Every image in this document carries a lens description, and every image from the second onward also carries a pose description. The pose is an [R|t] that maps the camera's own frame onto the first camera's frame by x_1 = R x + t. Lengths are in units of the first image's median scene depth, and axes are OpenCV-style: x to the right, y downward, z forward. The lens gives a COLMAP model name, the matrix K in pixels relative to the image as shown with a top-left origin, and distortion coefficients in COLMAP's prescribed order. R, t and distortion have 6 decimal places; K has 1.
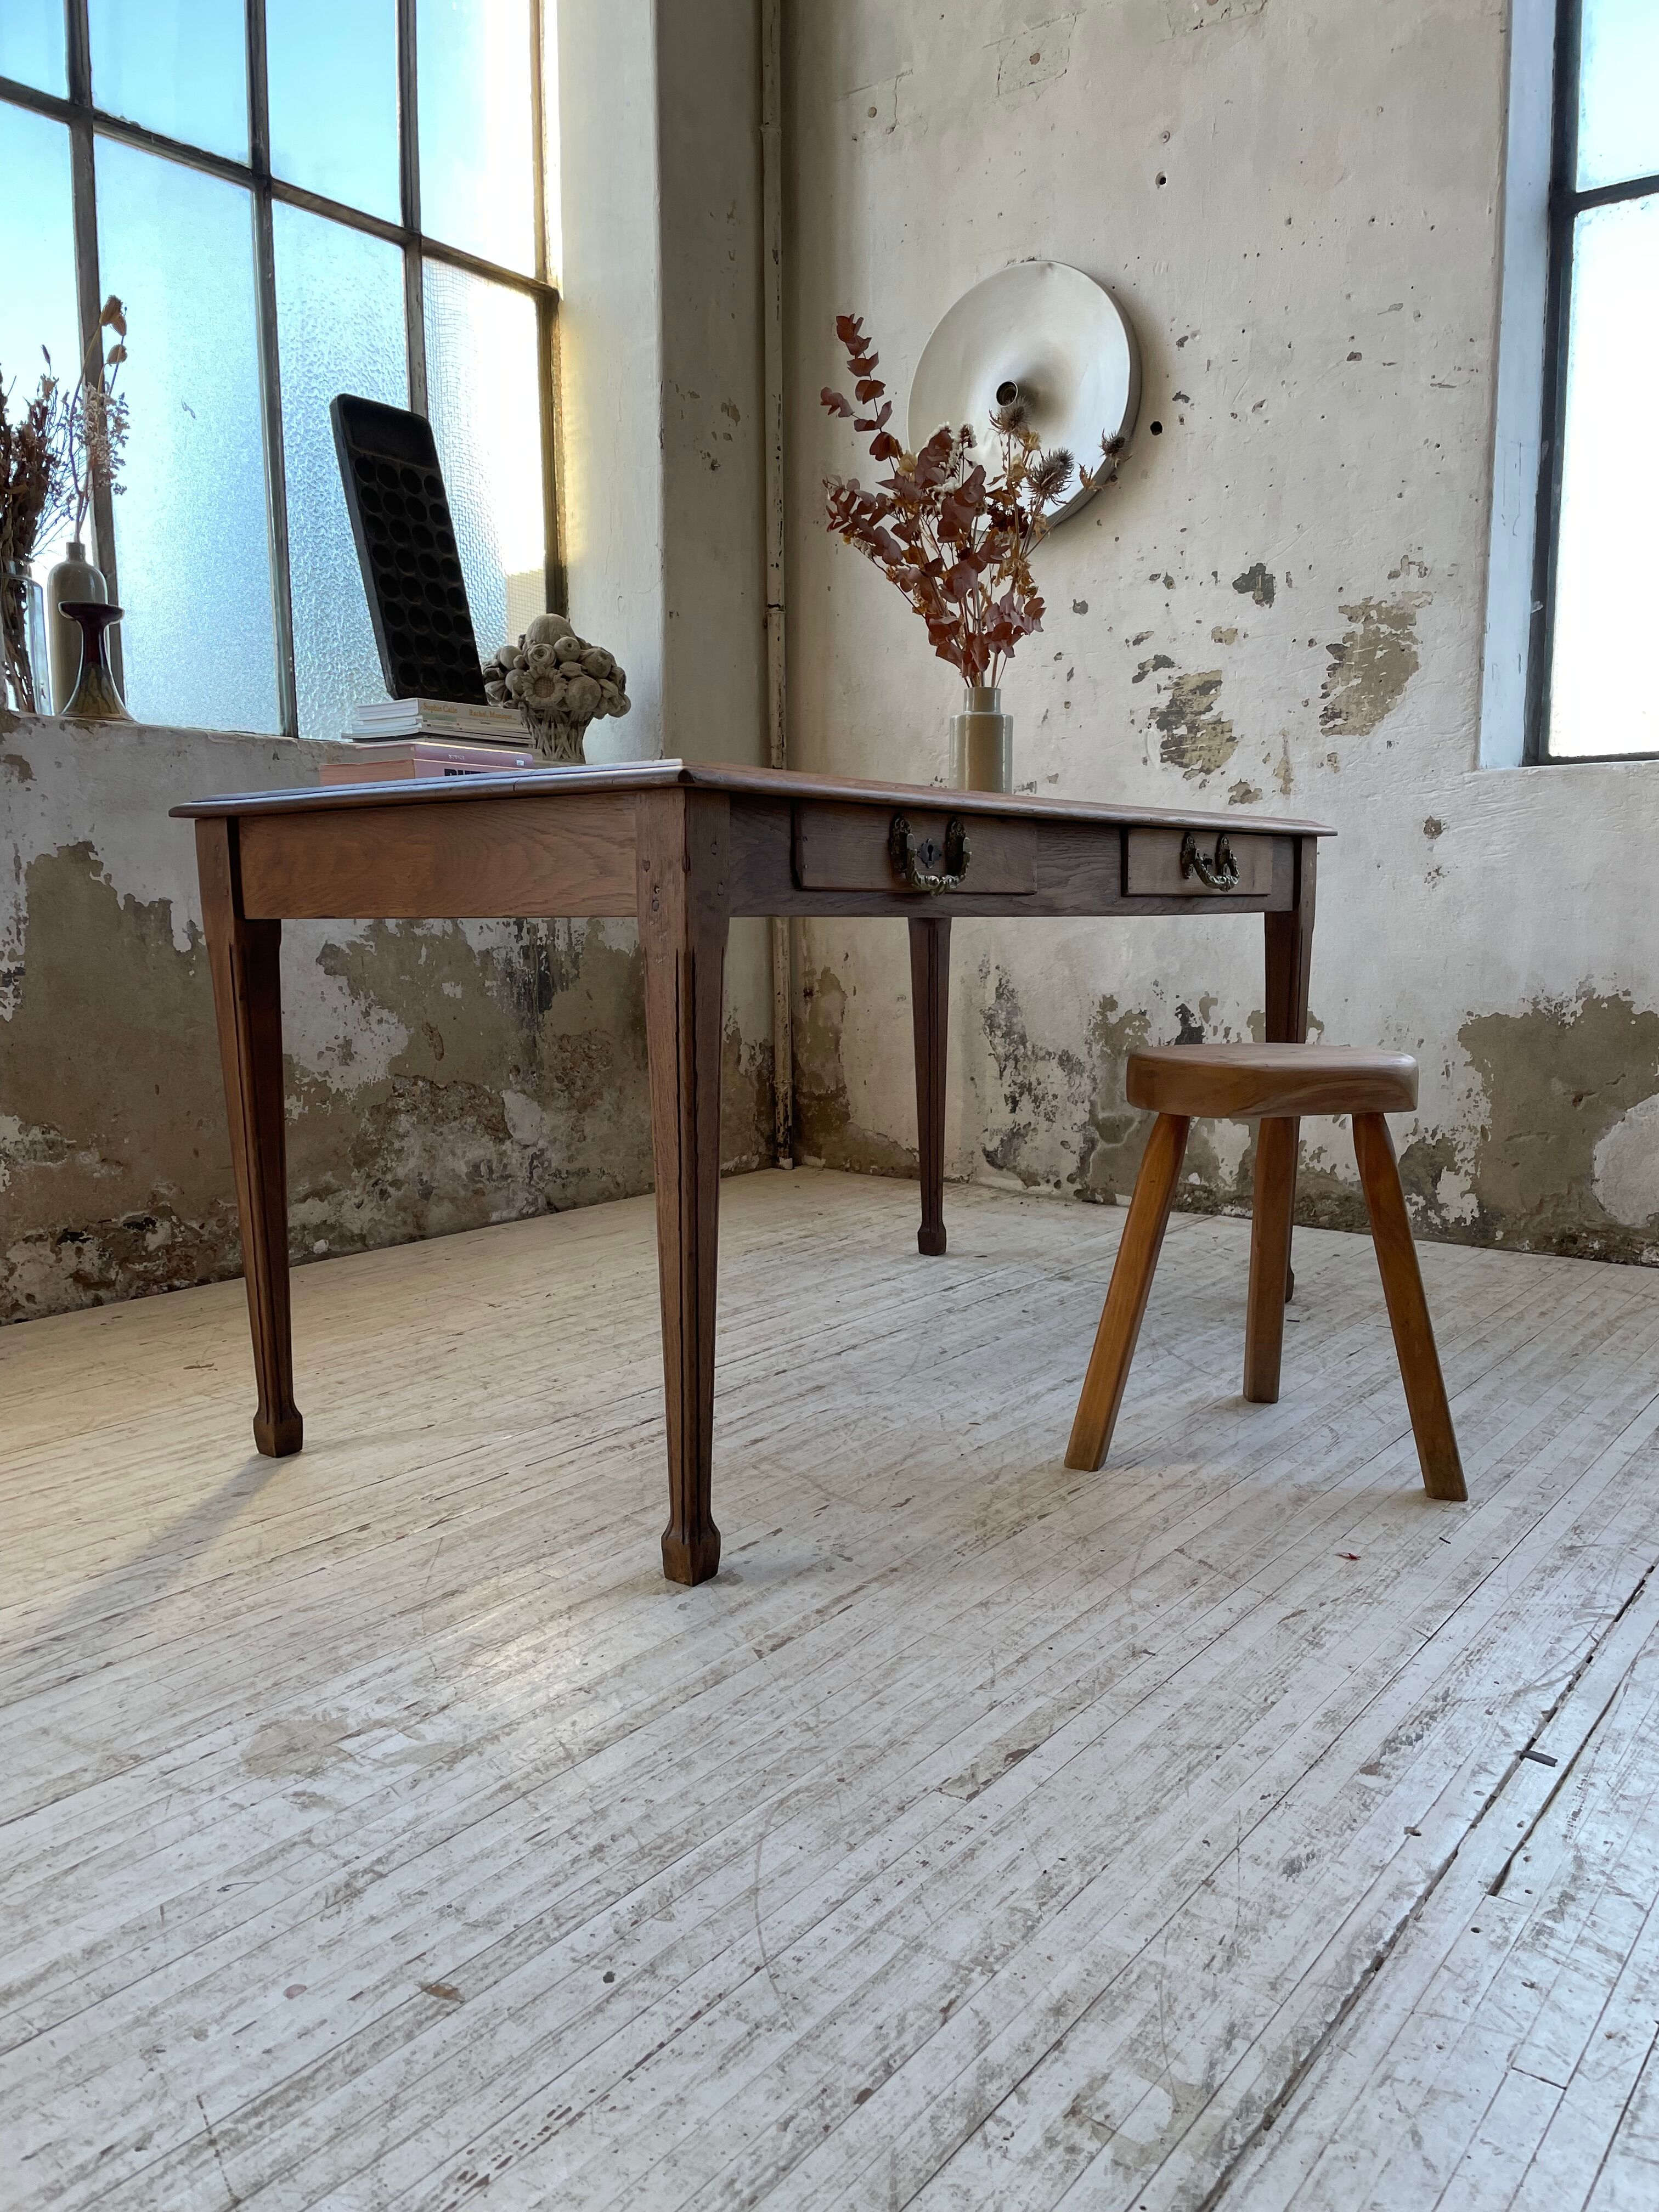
lens RADIAL K [[1674.5, 0, 840.5], [0, 1674.5, 1120.1], [0, 0, 1]] dist [0.096514, -0.138212]
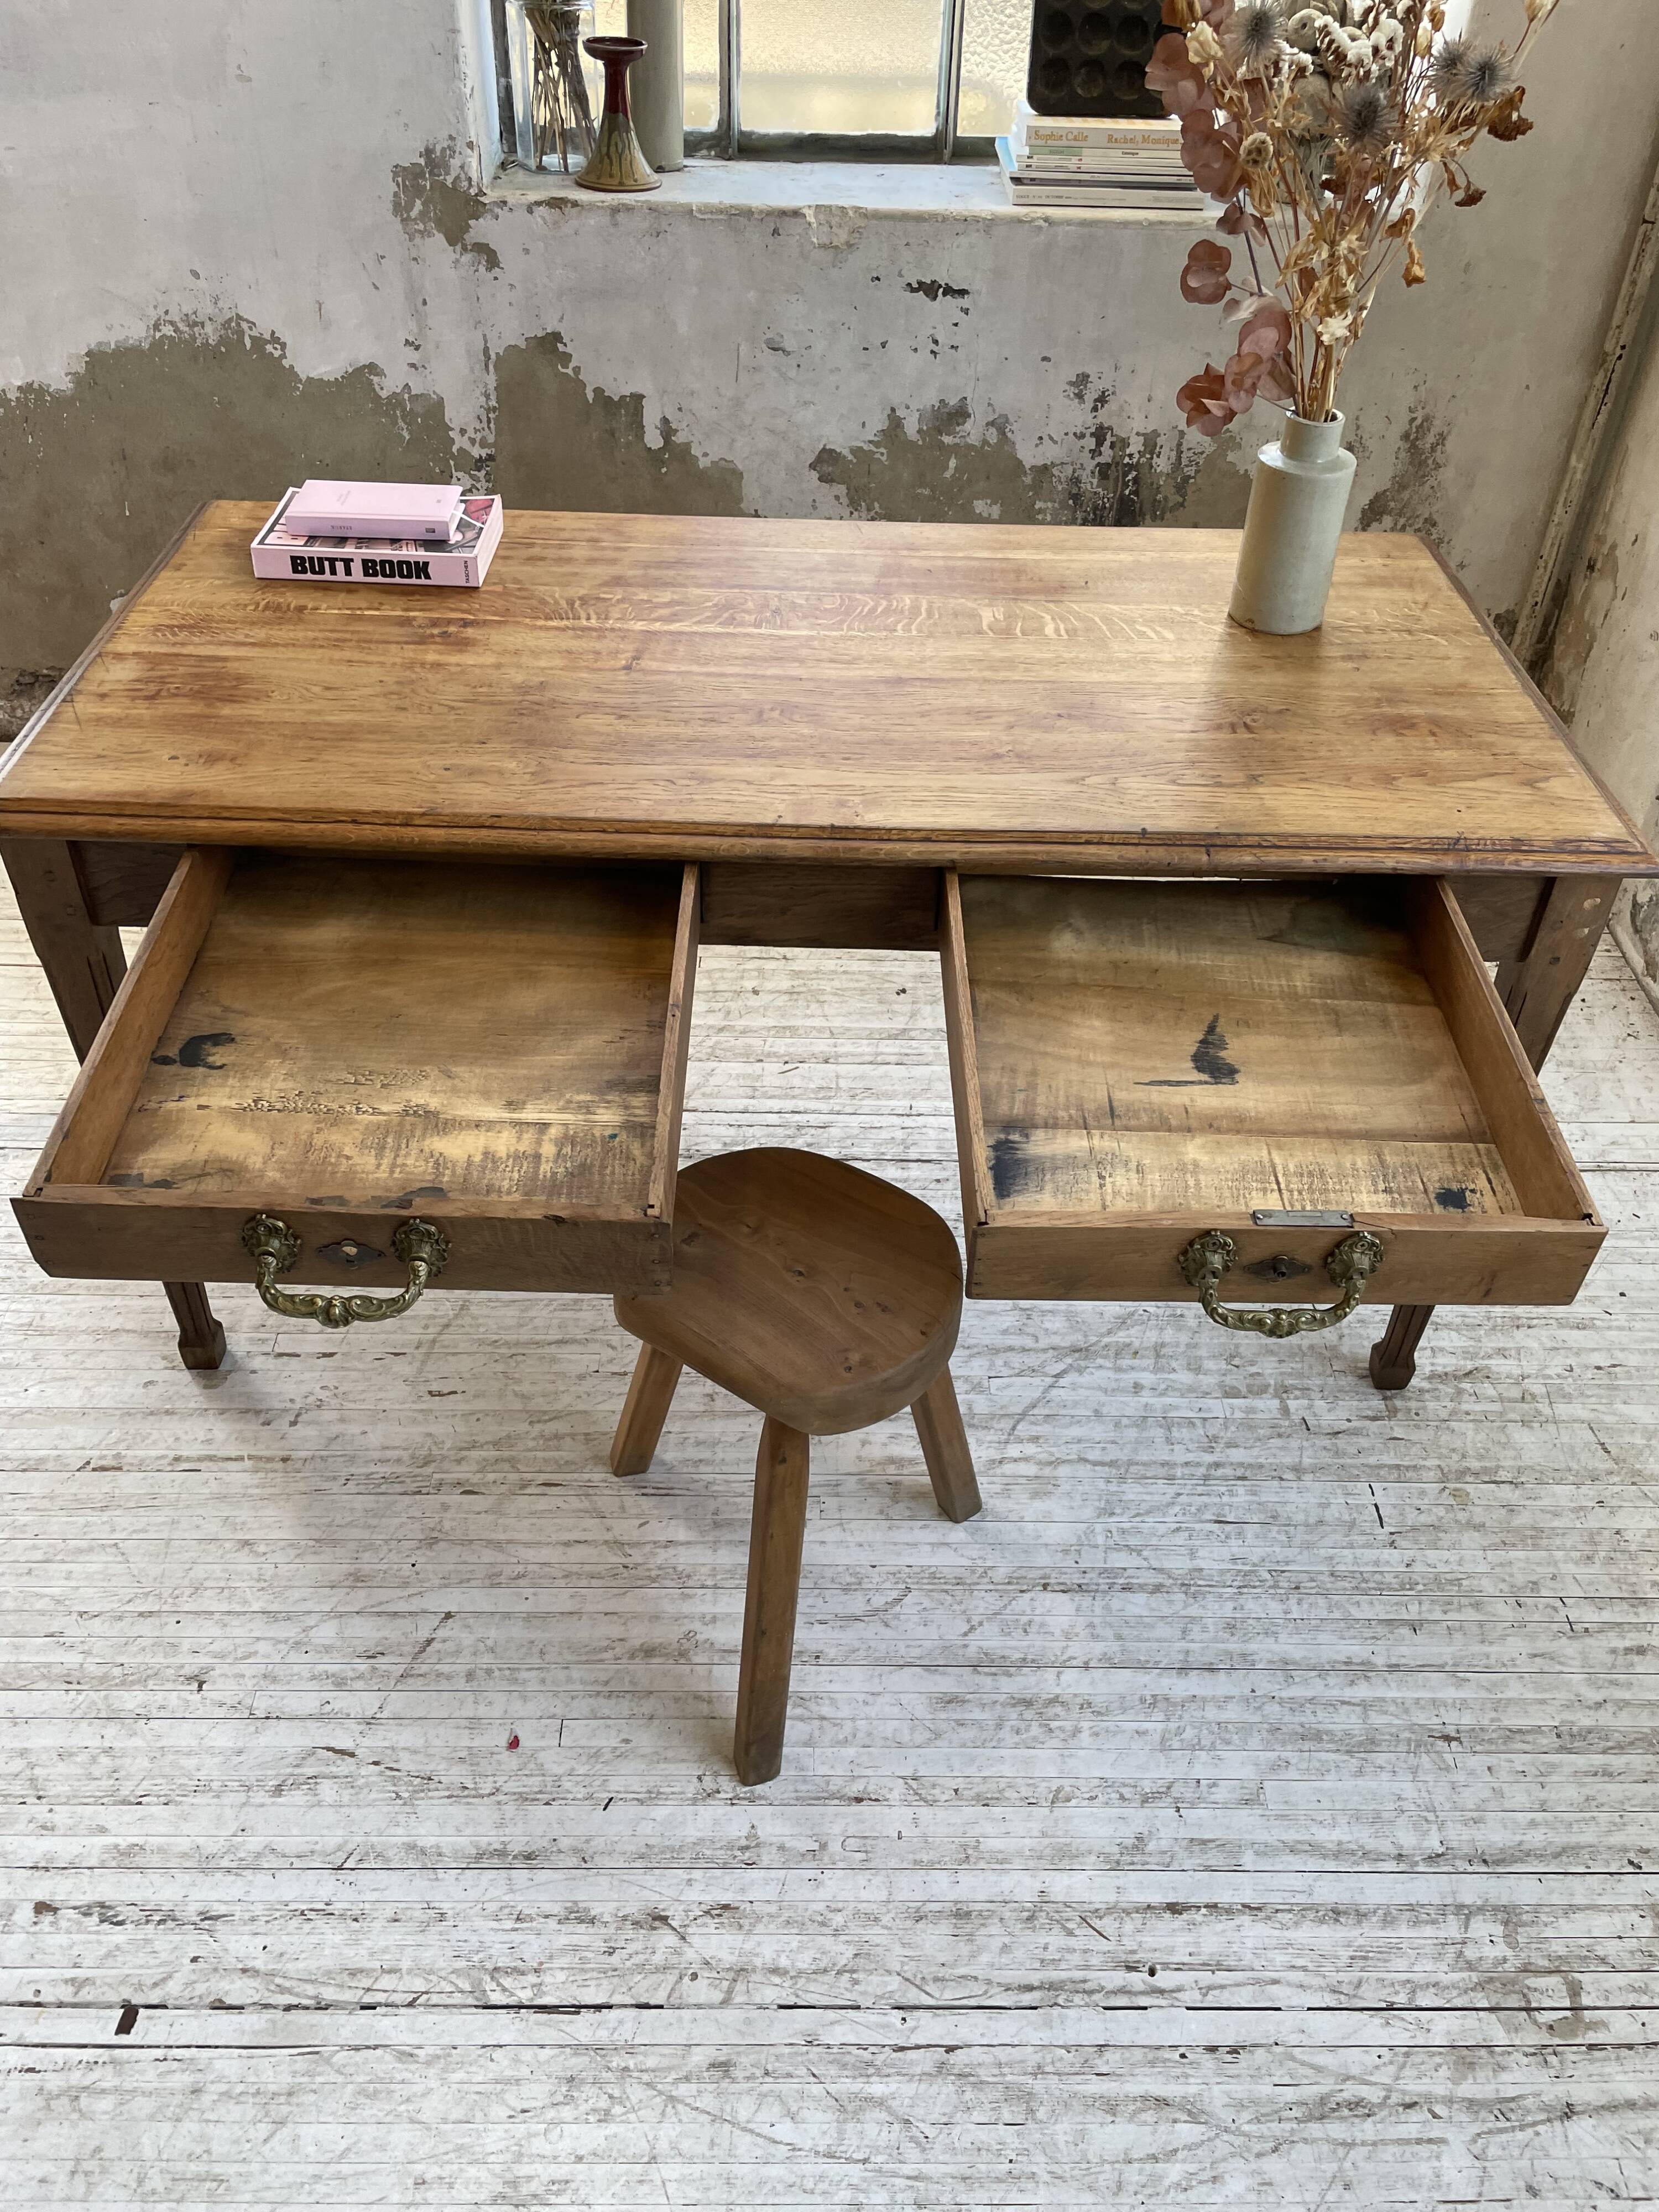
lens RADIAL K [[1679.7, 0, 834.3], [0, 1679.7, 1101.6], [0, 0, 1]] dist [0.082664, -0.113826]
pose [[0.606728, 0.527559, -0.594611, 0.441338], [-0.135528, 0.805725, 0.576576, -0.350743], [0.783271, -0.269239, 0.560355, 0.379171]]
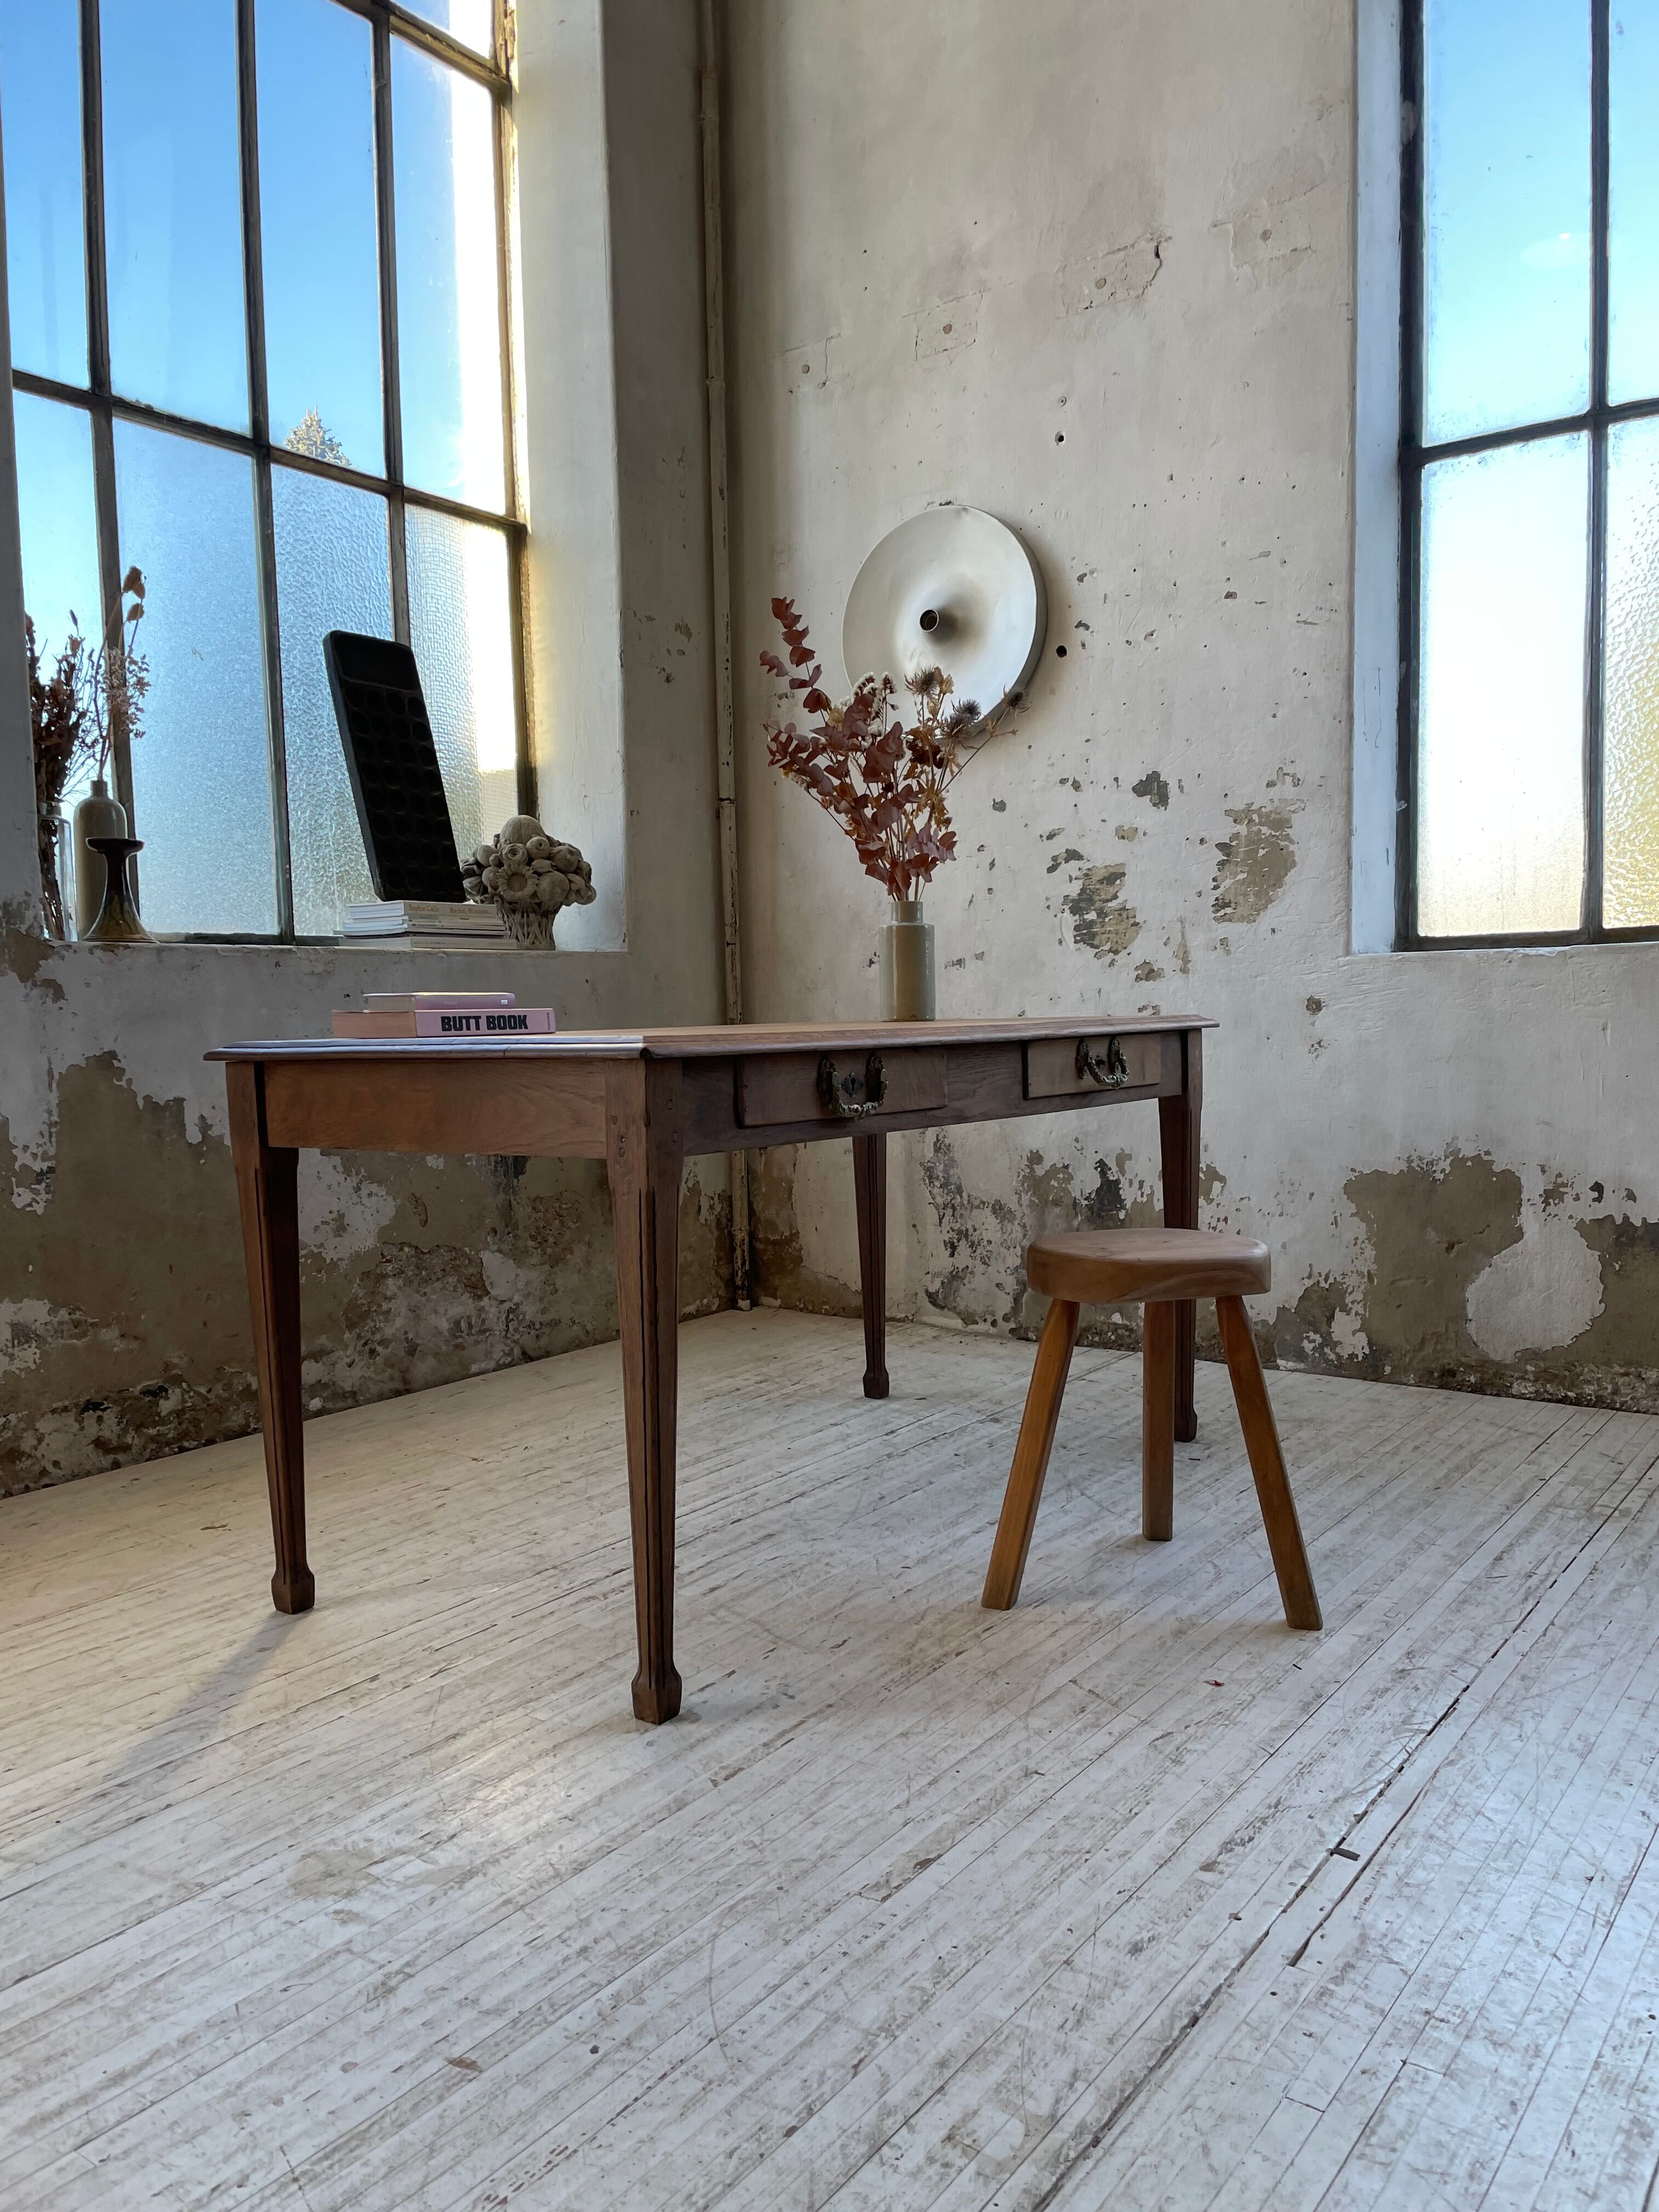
lens RADIAL K [[1673.5, 0, 840.5], [0, 1673.5, 1119.2], [0, 0, 1]] dist [0.097126, -0.135097]
pose [[0.999624, -0.017426, 0.021161, 0.011391], [0.018631, 0.998133, -0.058159, -0.039157], [-0.020108, 0.058531, 0.998083, -0.108160]]
